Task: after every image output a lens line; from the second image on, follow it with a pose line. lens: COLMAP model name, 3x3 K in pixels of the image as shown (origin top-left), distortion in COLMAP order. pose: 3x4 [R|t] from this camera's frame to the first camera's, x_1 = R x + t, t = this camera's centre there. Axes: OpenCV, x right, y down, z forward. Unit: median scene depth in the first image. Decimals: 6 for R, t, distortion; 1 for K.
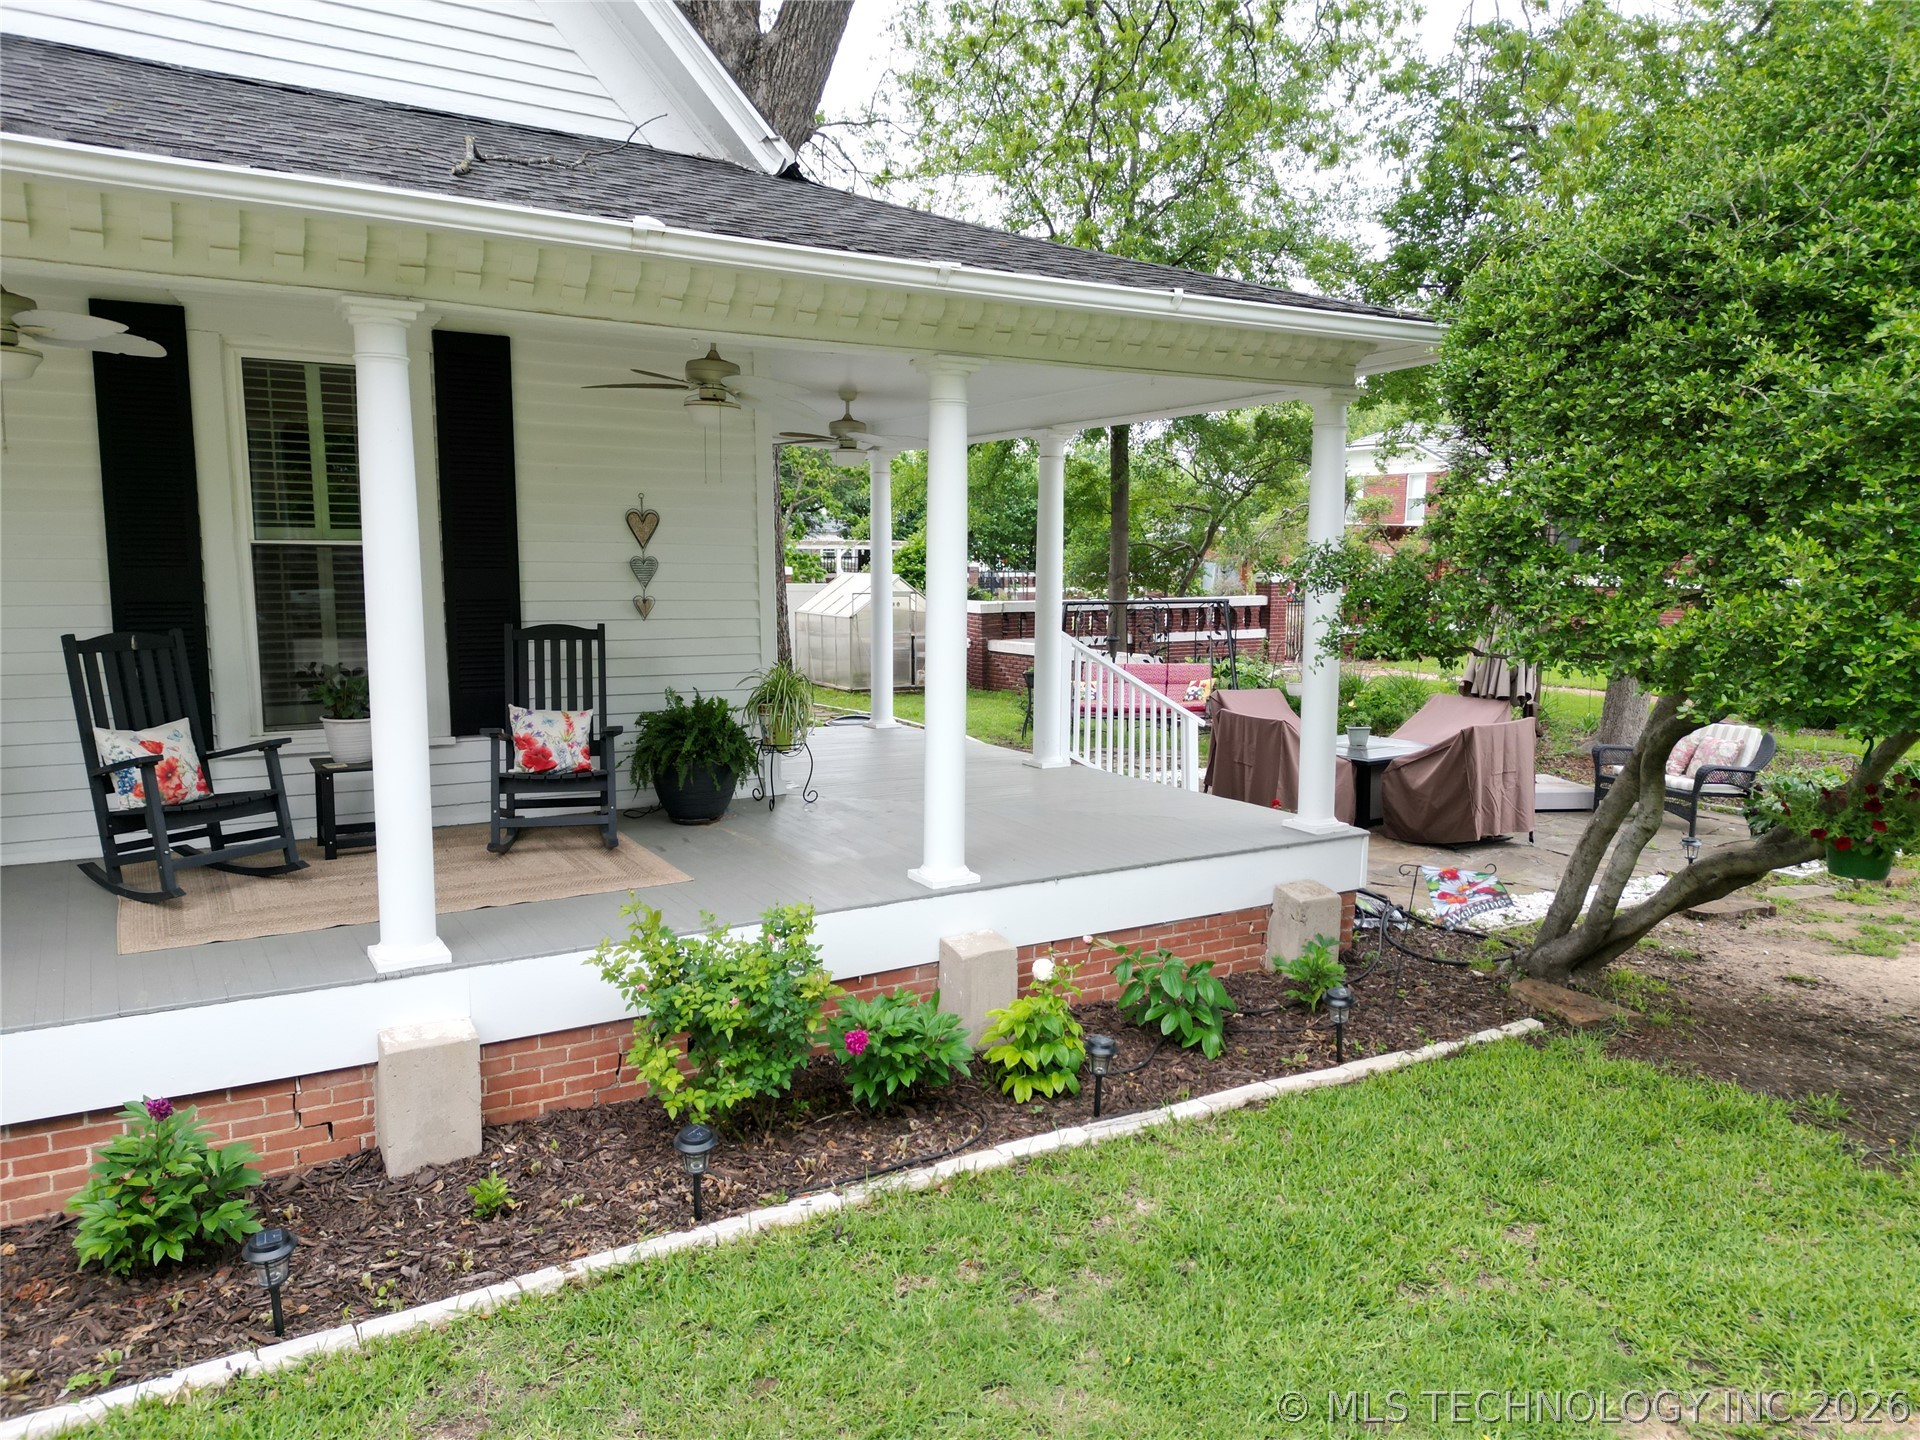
lens RADIAL K [[1341.1, 0, 960.7], [0, 1341.1, 720.6], [0, 0, 1]] dist [0.063931, -0.061314]
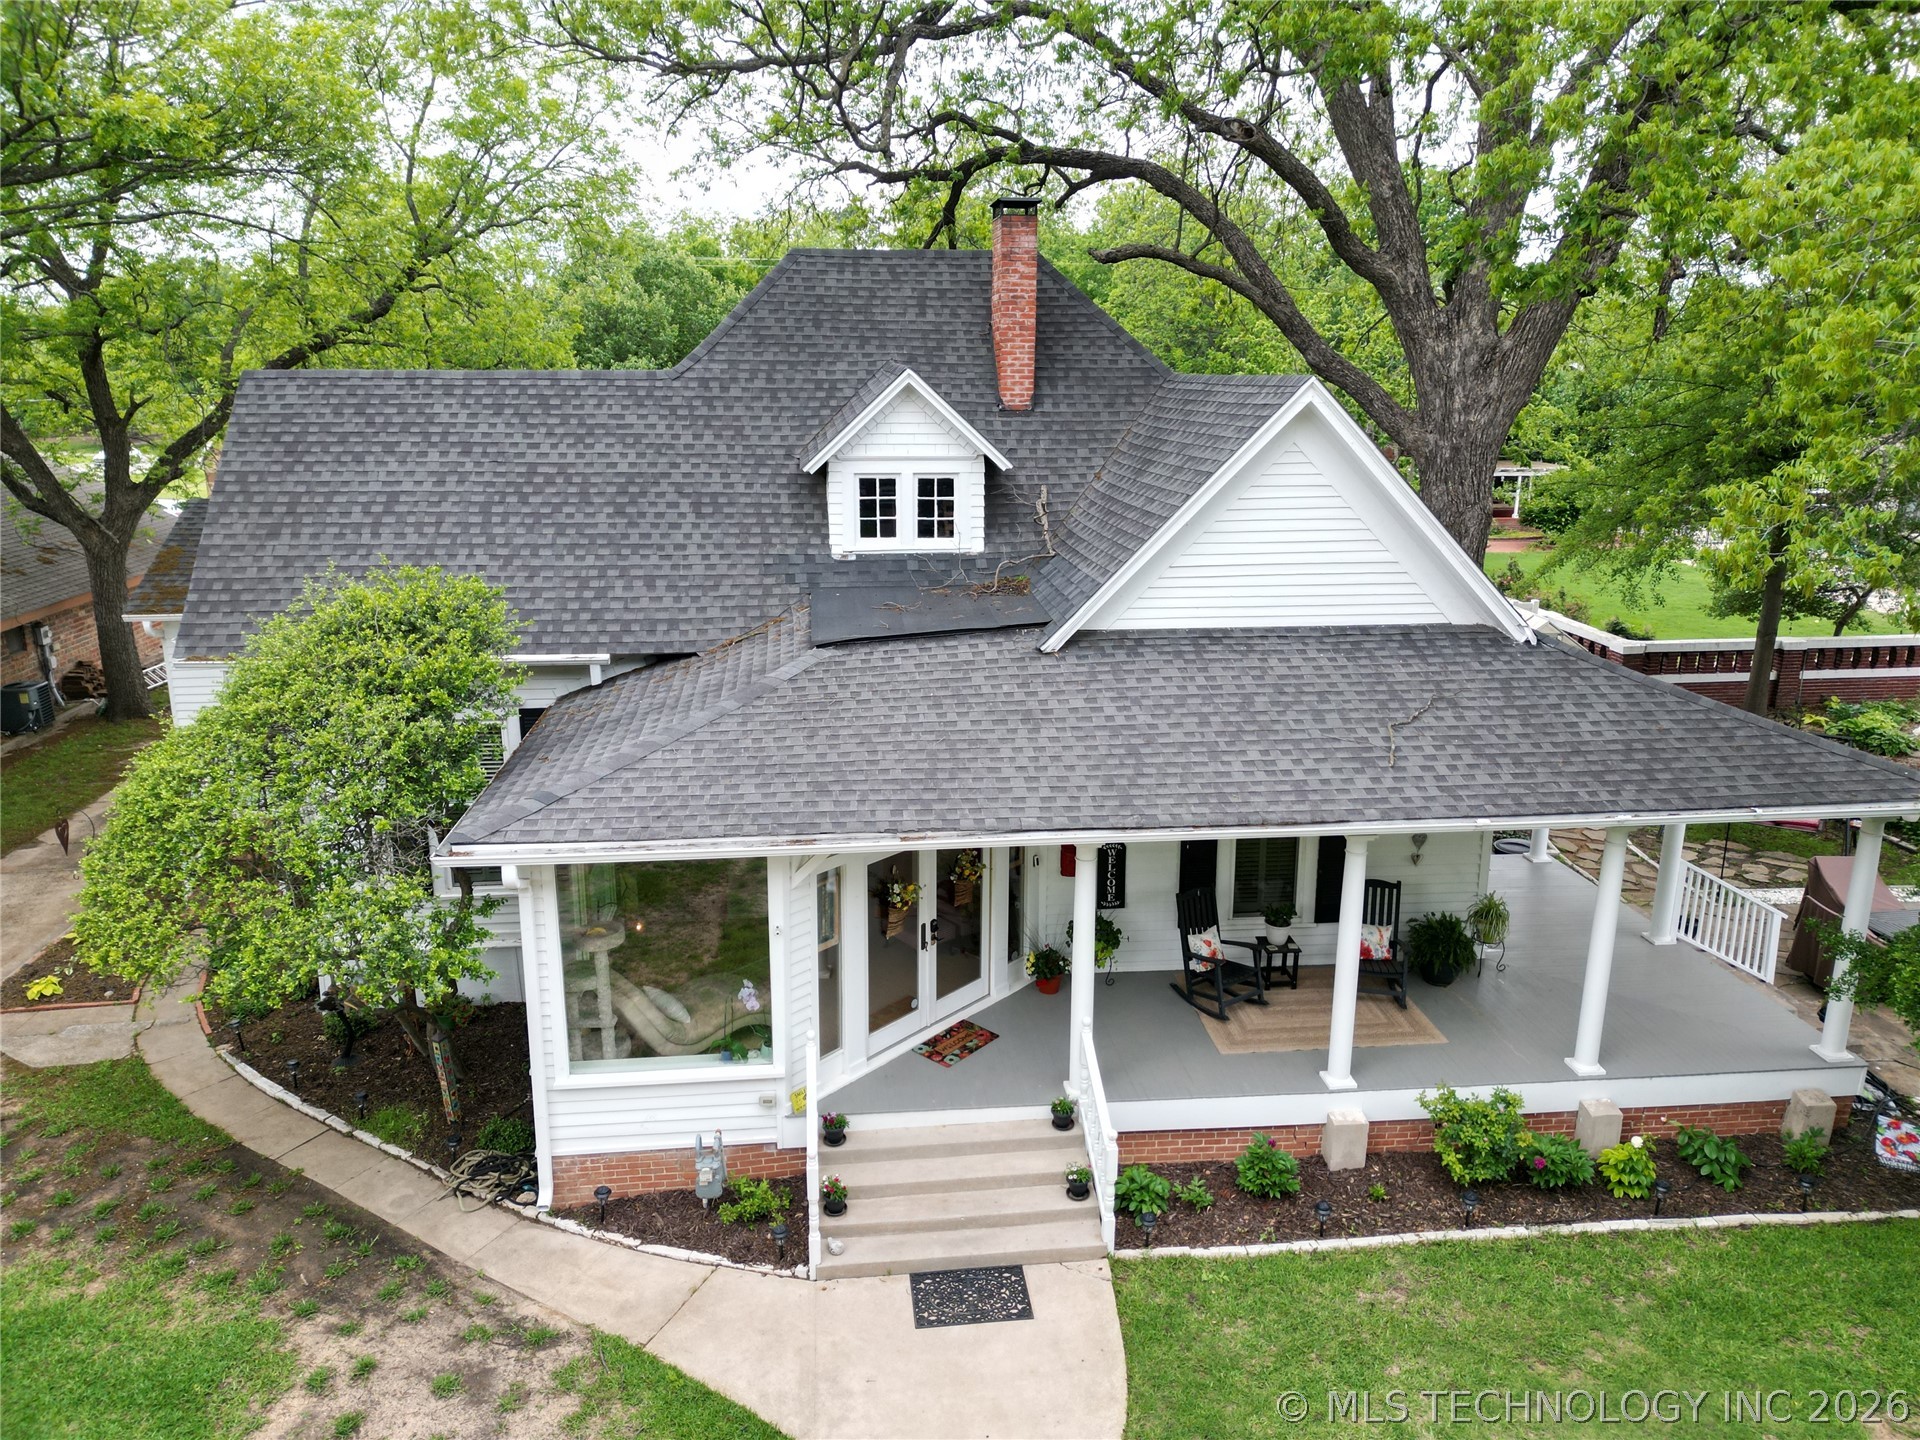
lens RADIAL K [[1341.1, 0, 960.7], [0, 1341.1, 720.6], [0, 0, 1]] dist [0.063931, -0.061314]
pose [[0.908701, 0.106630, -0.403600, -0.110902], [-0.049902, 0.987641, 0.148577, -0.739150], [0.414455, -0.114872, 0.902791, -1.295931]]
